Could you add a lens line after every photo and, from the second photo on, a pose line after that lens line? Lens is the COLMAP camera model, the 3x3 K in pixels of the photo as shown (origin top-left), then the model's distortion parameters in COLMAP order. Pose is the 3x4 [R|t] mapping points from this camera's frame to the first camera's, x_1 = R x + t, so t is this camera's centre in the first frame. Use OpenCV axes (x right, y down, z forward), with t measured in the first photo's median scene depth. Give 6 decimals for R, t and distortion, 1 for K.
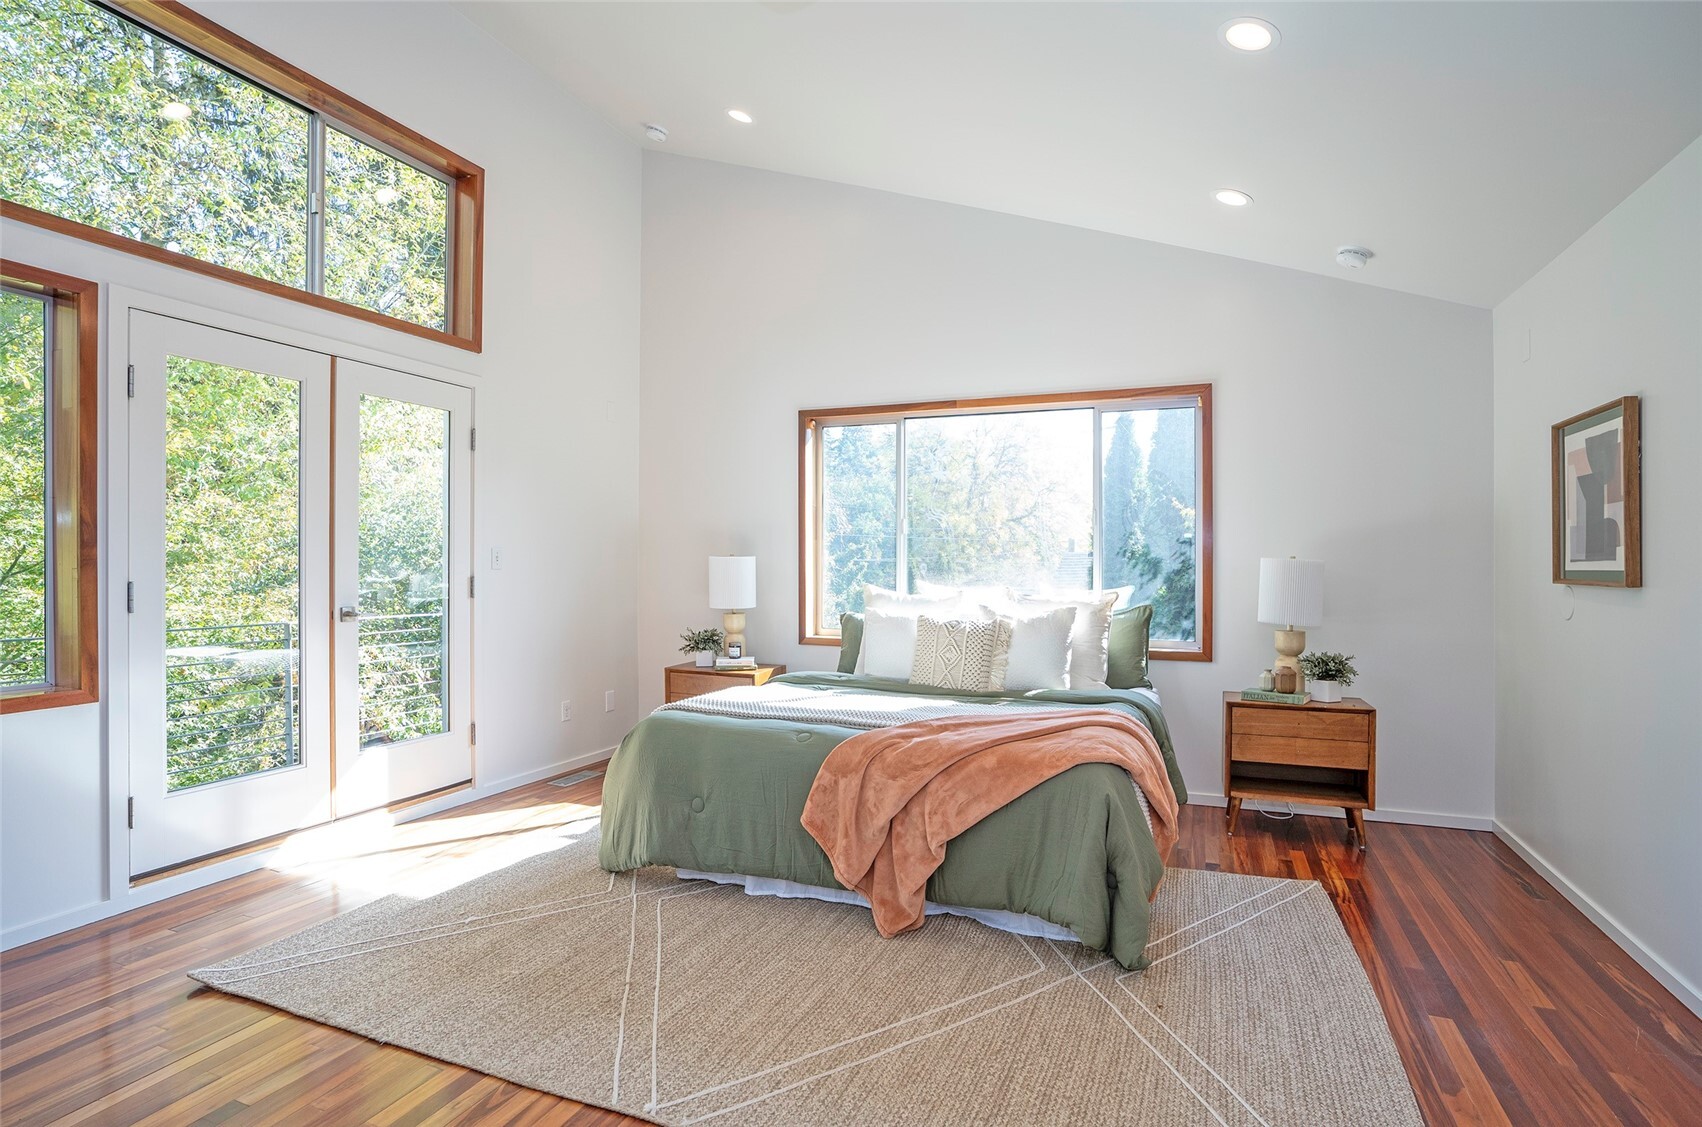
lens RADIAL K [[856.7, 0, 853.3], [0, 856.7, 555.1], [0, 0, 1]] dist [-0.038654, 0.001391]
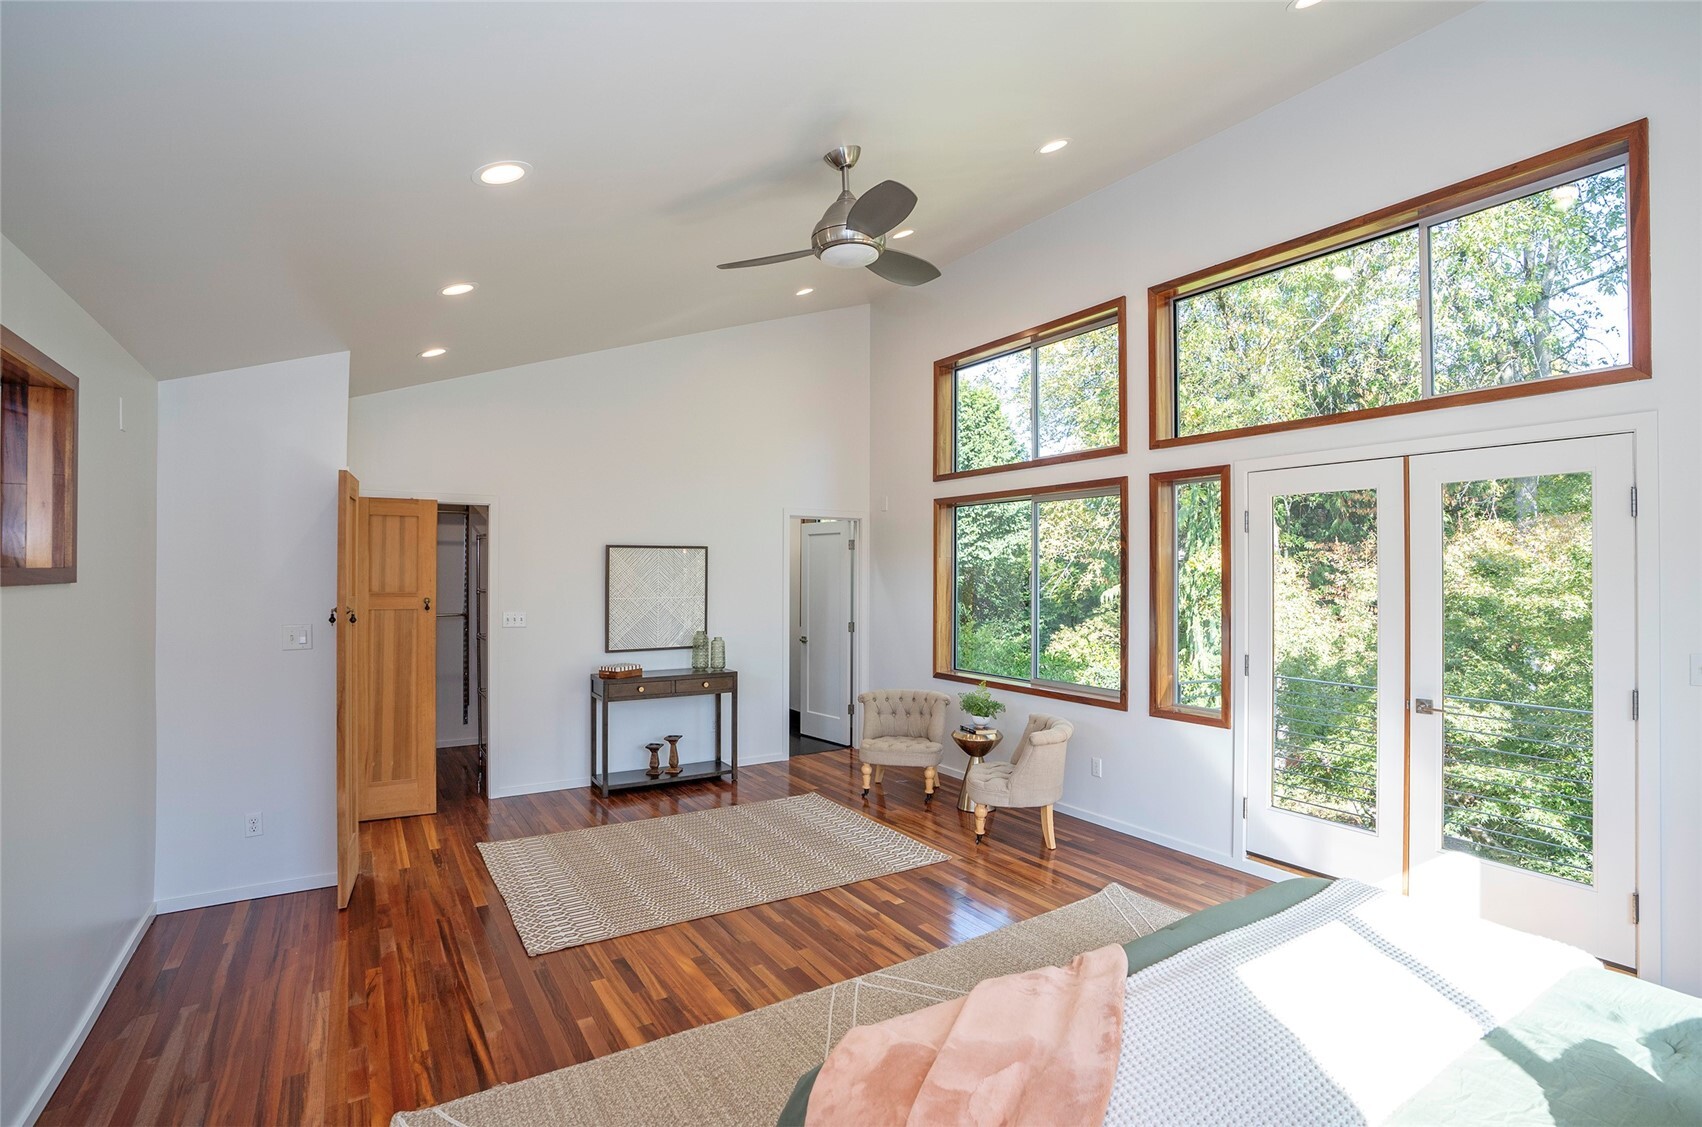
lens RADIAL K [[796.4, 0, 854.1], [0, 796.4, 553.0], [0, 0, 1]] dist [-0.069236, 0.026773]
pose [[-0.576941, -0.026821, -0.816345, 0.474048], [0.001069, 0.999435, -0.033593, -0.070556], [0.816785, -0.020254, -0.576587, 0.834484]]
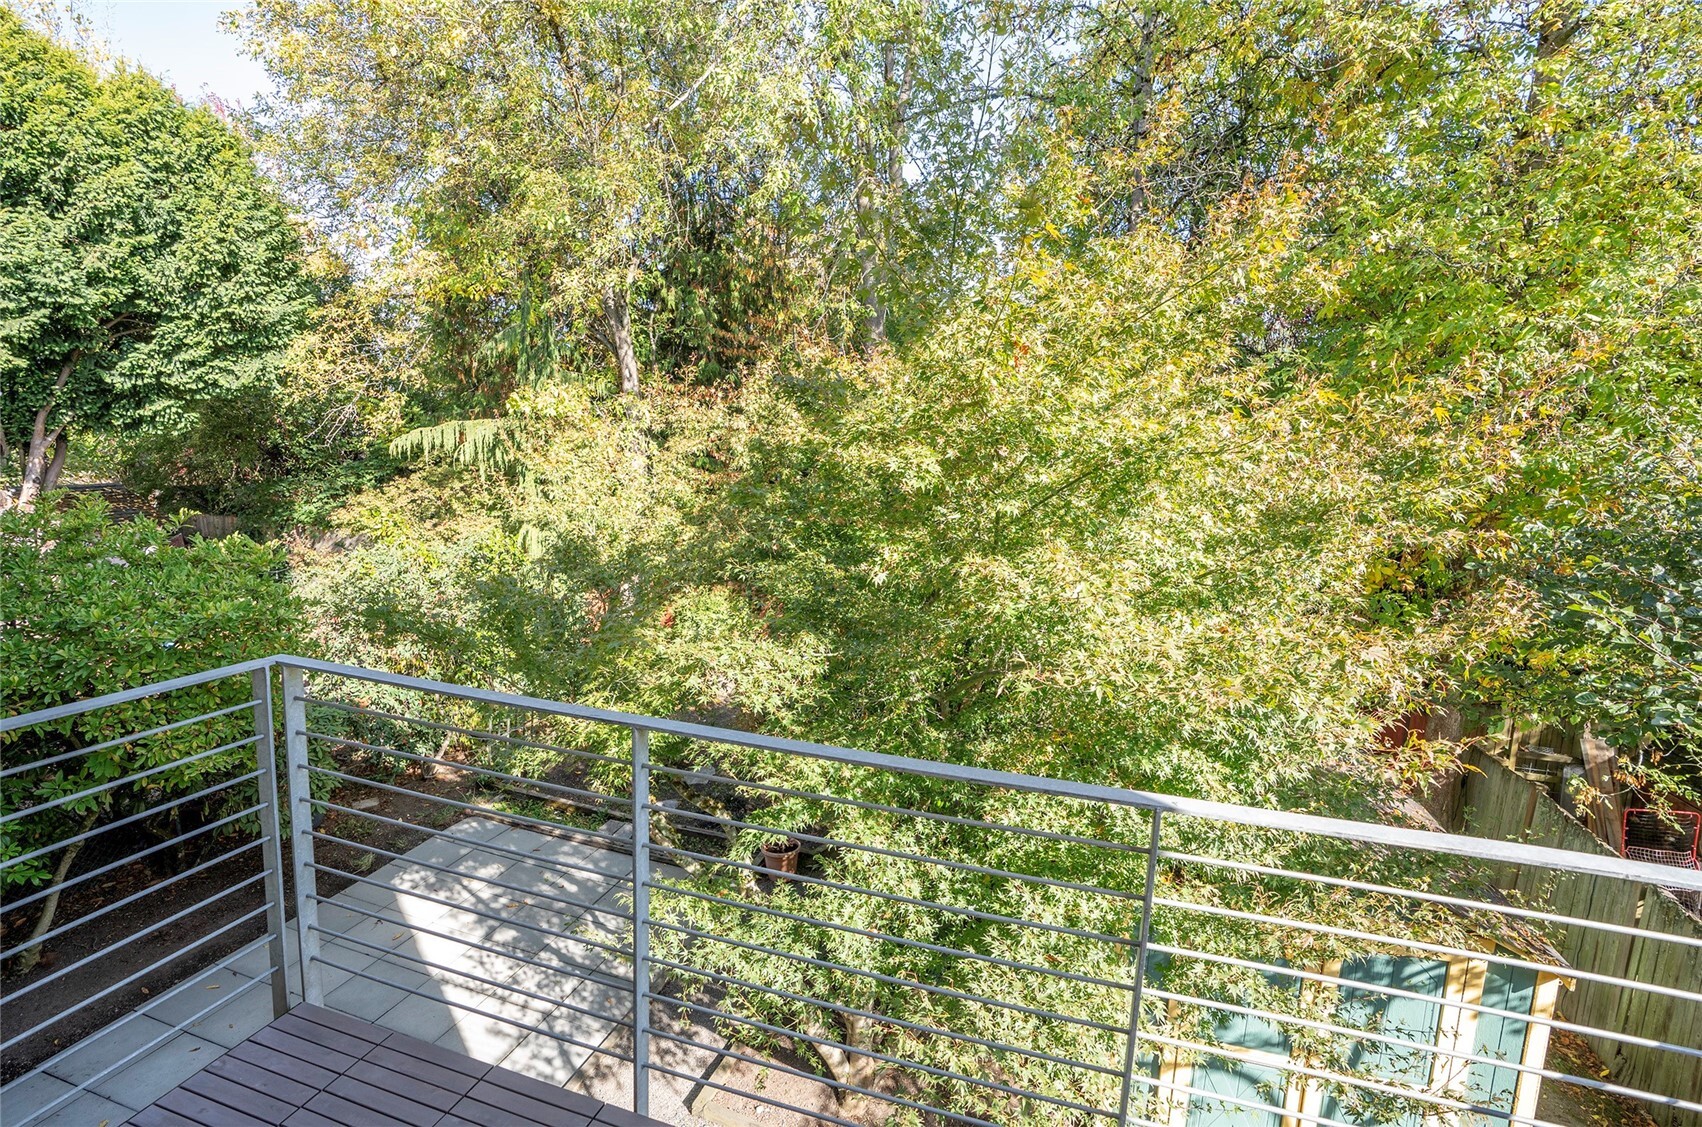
lens RADIAL K [[800.6, 0, 857.1], [0, 800.6, 558.3], [0, 0, 1]] dist [-0.066017, 0.021397]
pose [[0.080536, 0.153127, -0.984919, -0.457731], [-0.024603, 0.988133, 0.151615, -0.051188], [0.996448, 0.012021, 0.083347, 0.953586]]
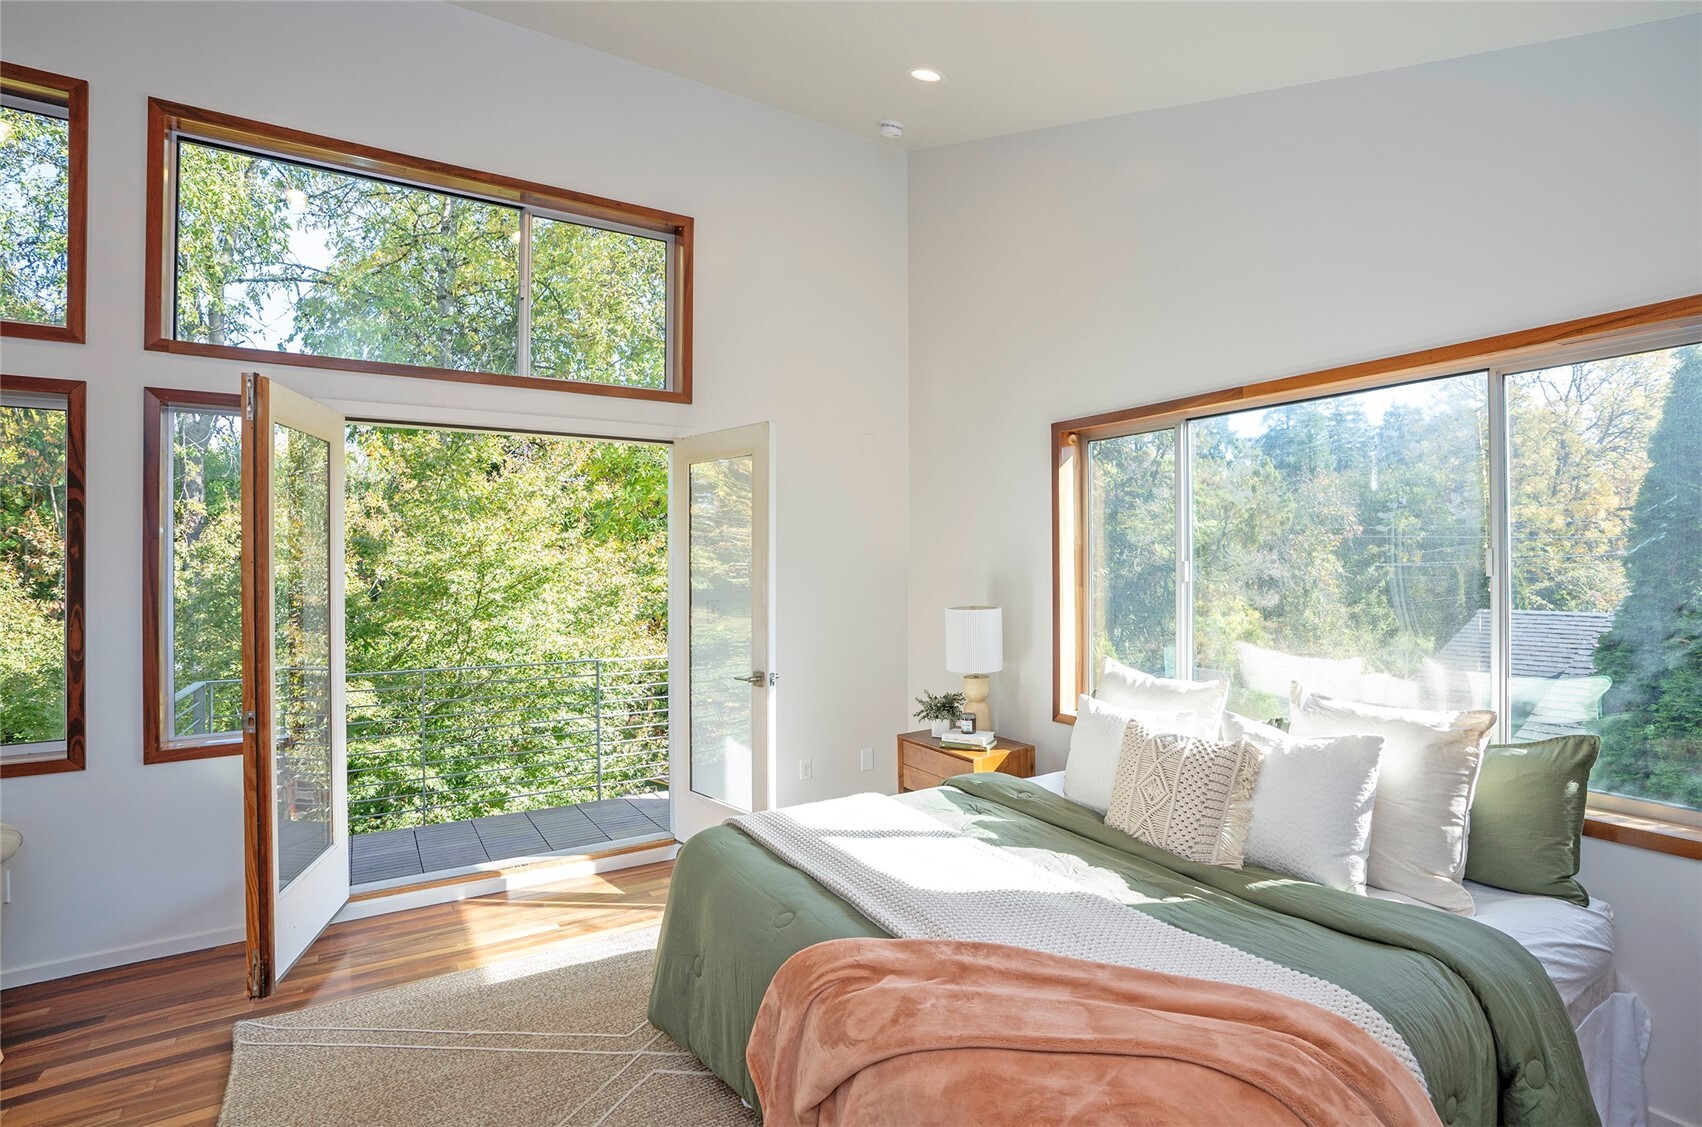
lens RADIAL K [[800.6, 0, 857.1], [0, 800.6, 558.3], [0, 0, 1]] dist [-0.066017, 0.021397]
pose [[0.813506, -0.011854, -0.581436, 0.258337], [0.013435, 0.999908, -0.001588, -0.055222], [0.581401, -0.006520, 0.813591, 0.363151]]
